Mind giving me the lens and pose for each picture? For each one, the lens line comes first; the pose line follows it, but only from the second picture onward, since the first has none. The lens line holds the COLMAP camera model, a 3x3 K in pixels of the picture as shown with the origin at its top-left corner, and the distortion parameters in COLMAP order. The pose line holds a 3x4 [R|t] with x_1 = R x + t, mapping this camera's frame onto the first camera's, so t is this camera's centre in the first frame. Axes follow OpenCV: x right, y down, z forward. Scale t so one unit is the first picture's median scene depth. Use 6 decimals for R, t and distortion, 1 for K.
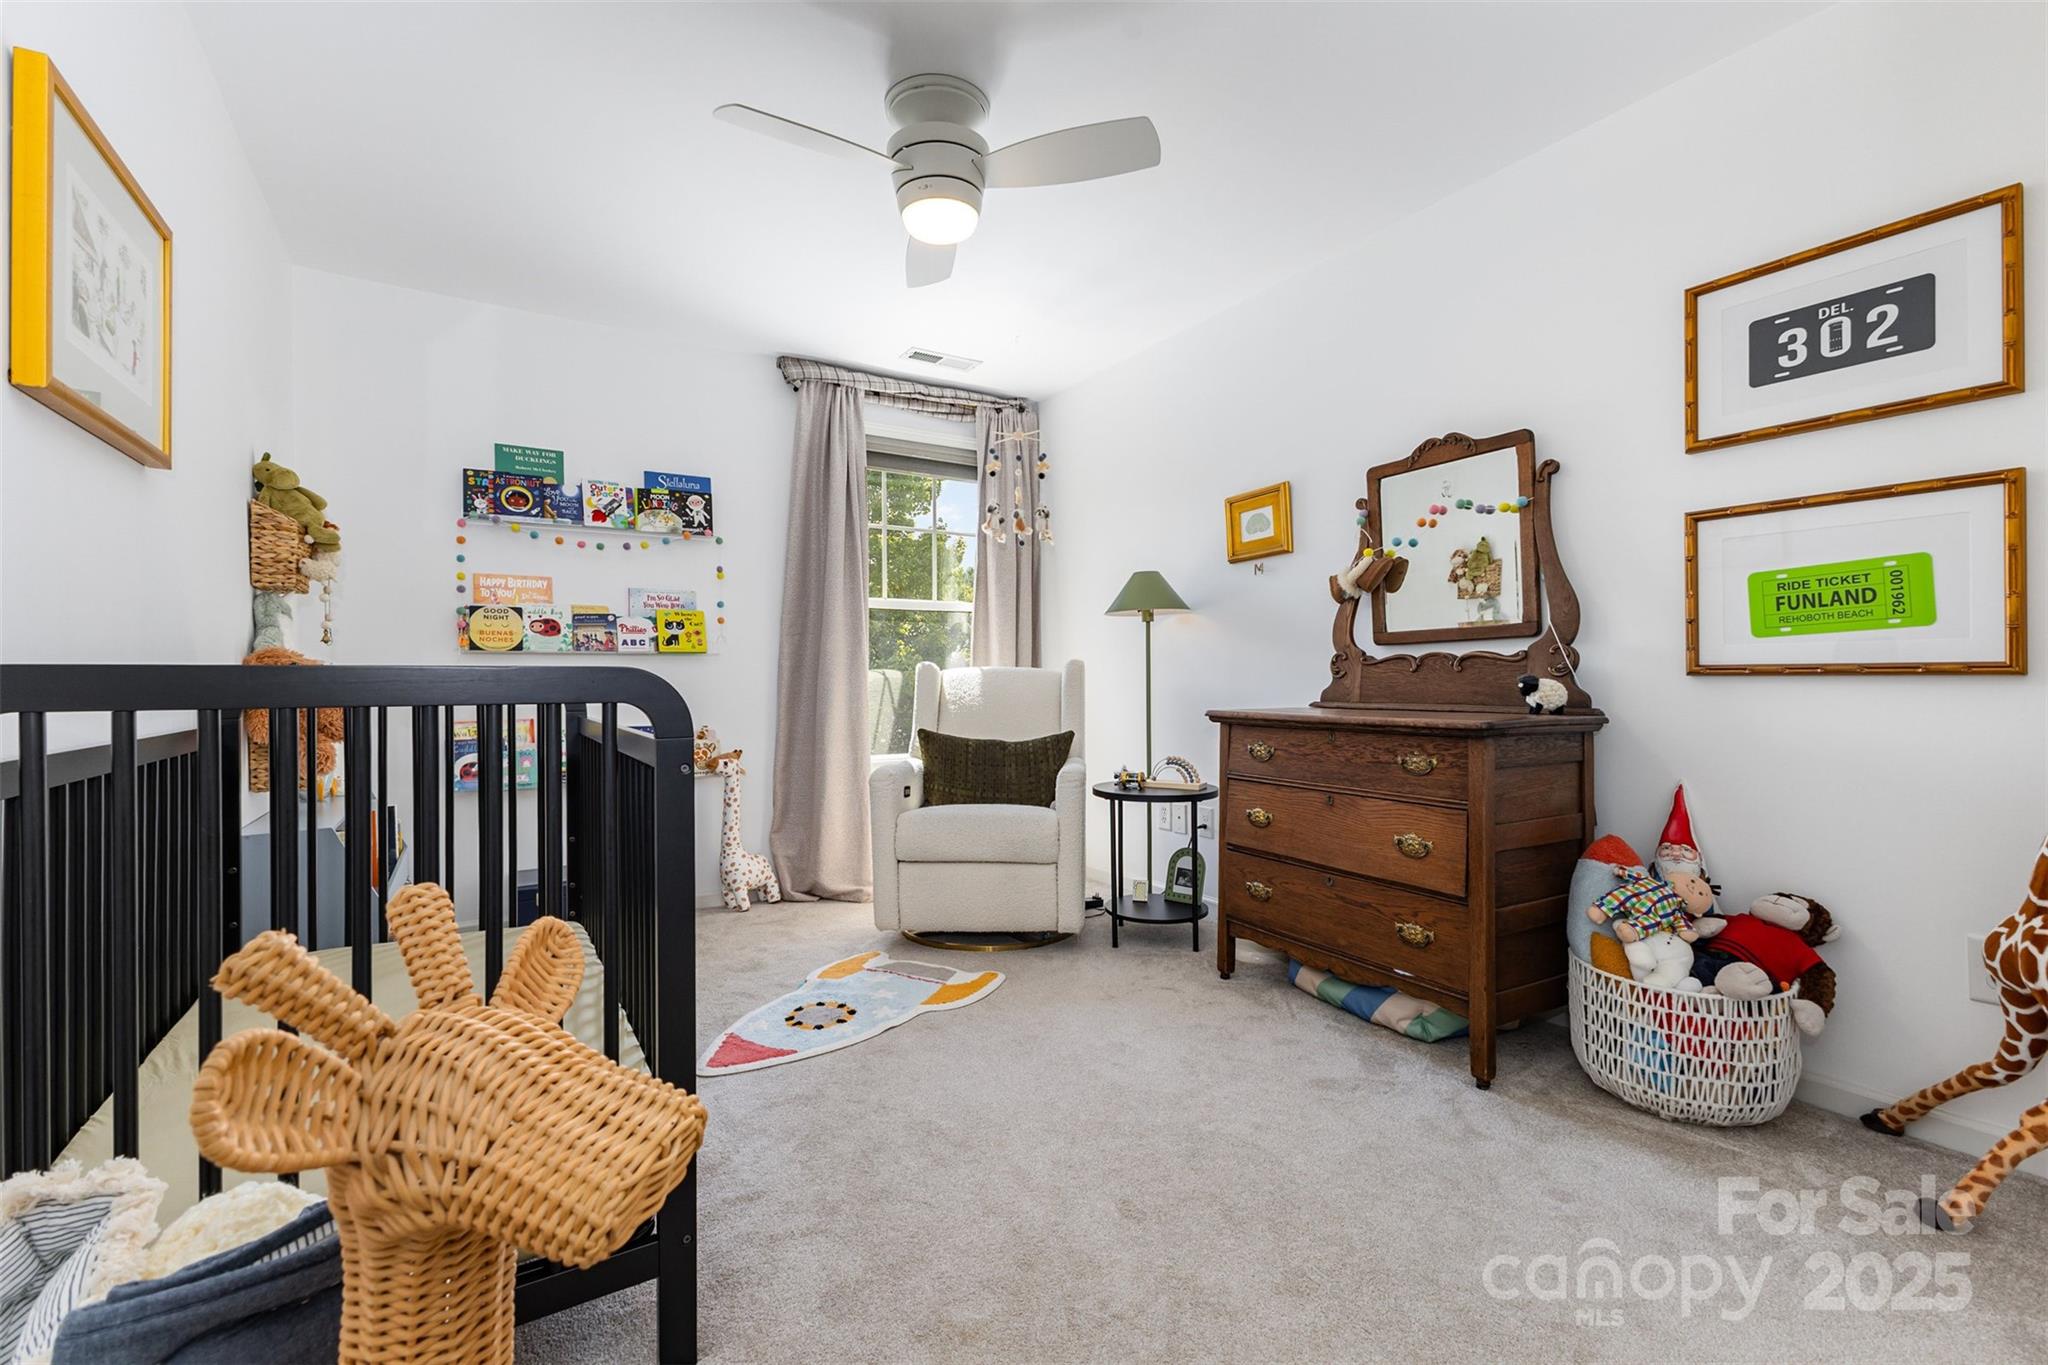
lens RADIAL K [[886.6, 0, 1026.9], [0, 886.6, 676.5], [0, 0, 1]] dist [0.010947, -0.001523]
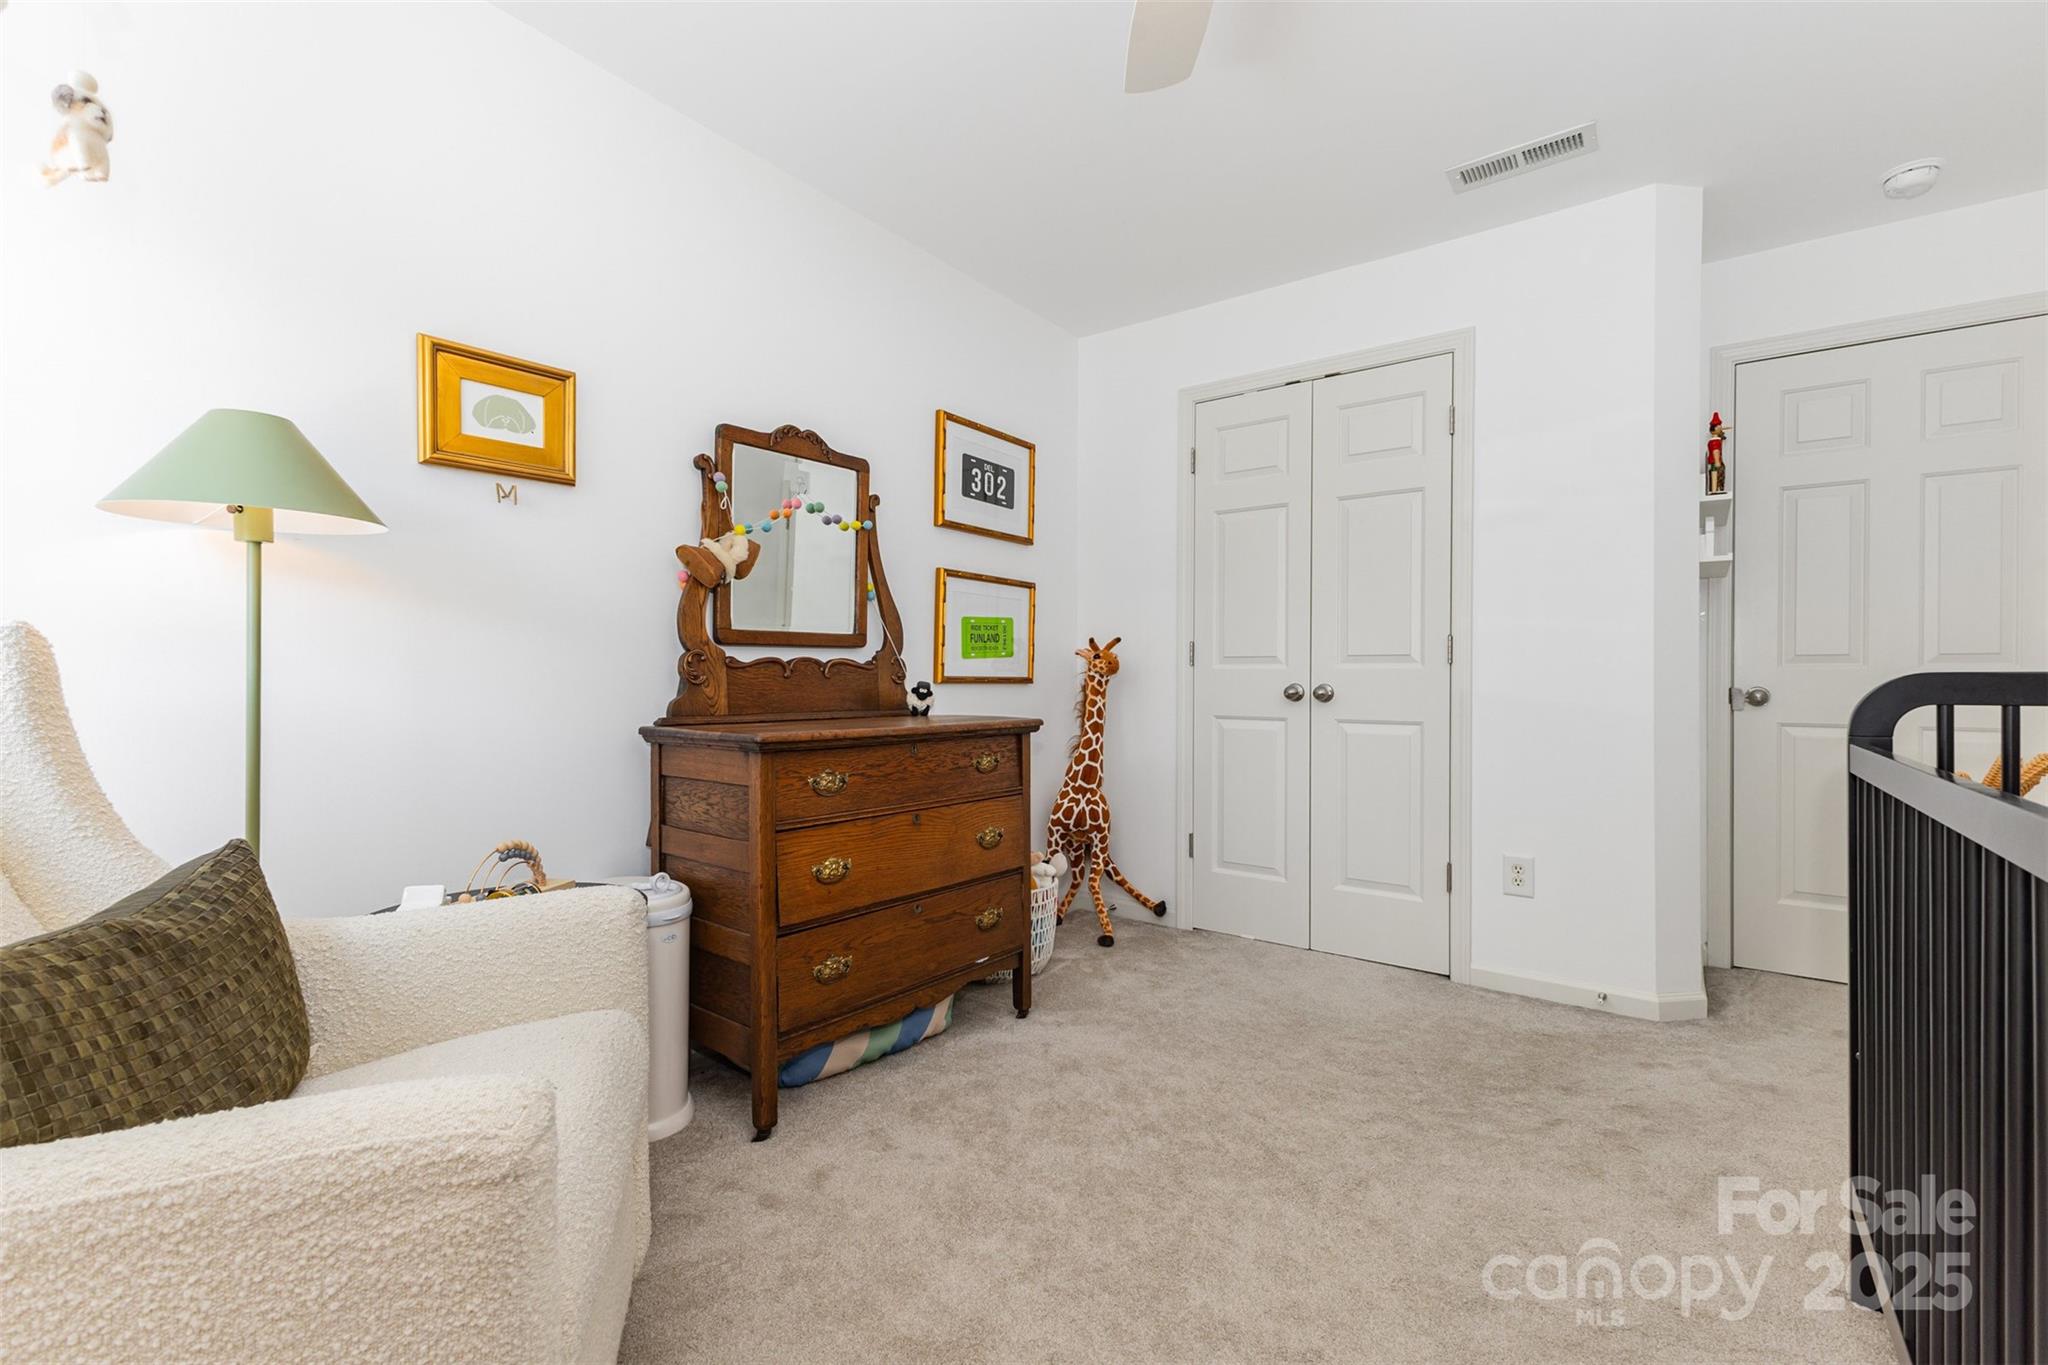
lens RADIAL K [[886.6, 0, 1024.3], [0, 886.6, 685.0], [0, 0, 1]] dist [0.010947, -0.001523]
pose [[-0.365102, 0.004273, 0.930958, -0.520880], [0.001350, 0.999991, -0.004060, 0.006008], [-0.930967, -0.000225, -0.365104, 1.185197]]
